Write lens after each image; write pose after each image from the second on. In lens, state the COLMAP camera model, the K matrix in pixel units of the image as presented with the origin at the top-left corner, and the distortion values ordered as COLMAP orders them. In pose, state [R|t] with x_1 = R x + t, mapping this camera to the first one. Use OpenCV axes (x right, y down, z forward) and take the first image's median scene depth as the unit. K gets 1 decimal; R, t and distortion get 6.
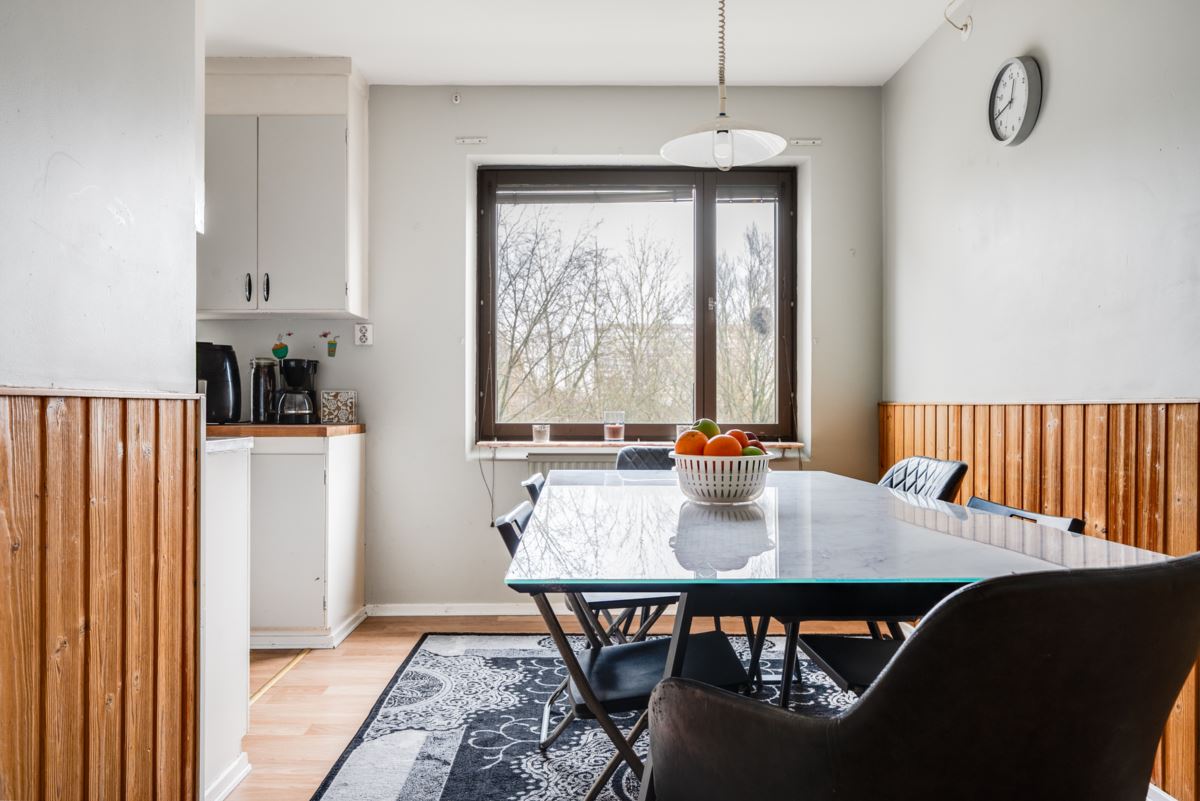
lens RADIAL K [[833.0, 0, 571.0], [0, 833.0, 407.4], [0, 0, 1]] dist [-0.011300, -0.000898]
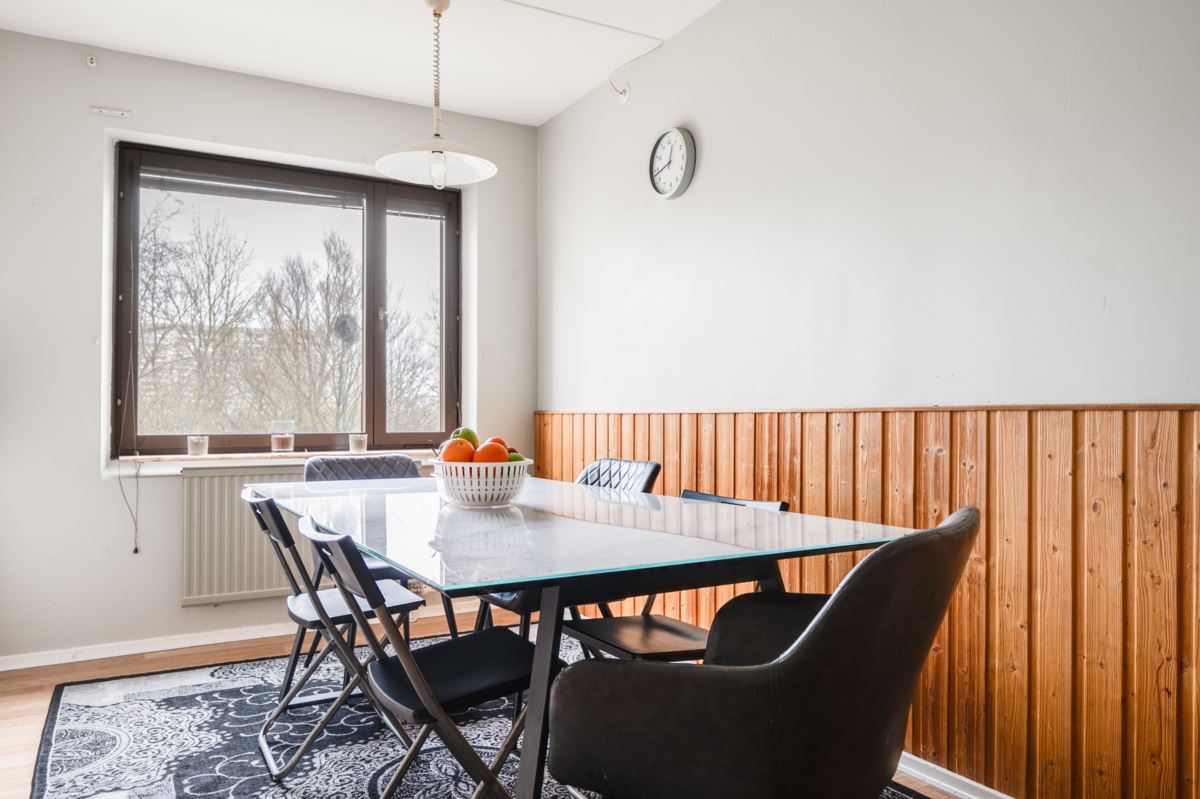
lens RADIAL K [[833.0, 0, 571.0], [0, 833.0, 406.4], [0, 0, 1]] dist [-0.011300, -0.000898]
pose [[0.874018, 0.002282, 0.485888, -0.163518], [0.003342, 0.999937, -0.010707, -0.000892], [-0.485882, 0.010981, 0.873956, 0.011335]]
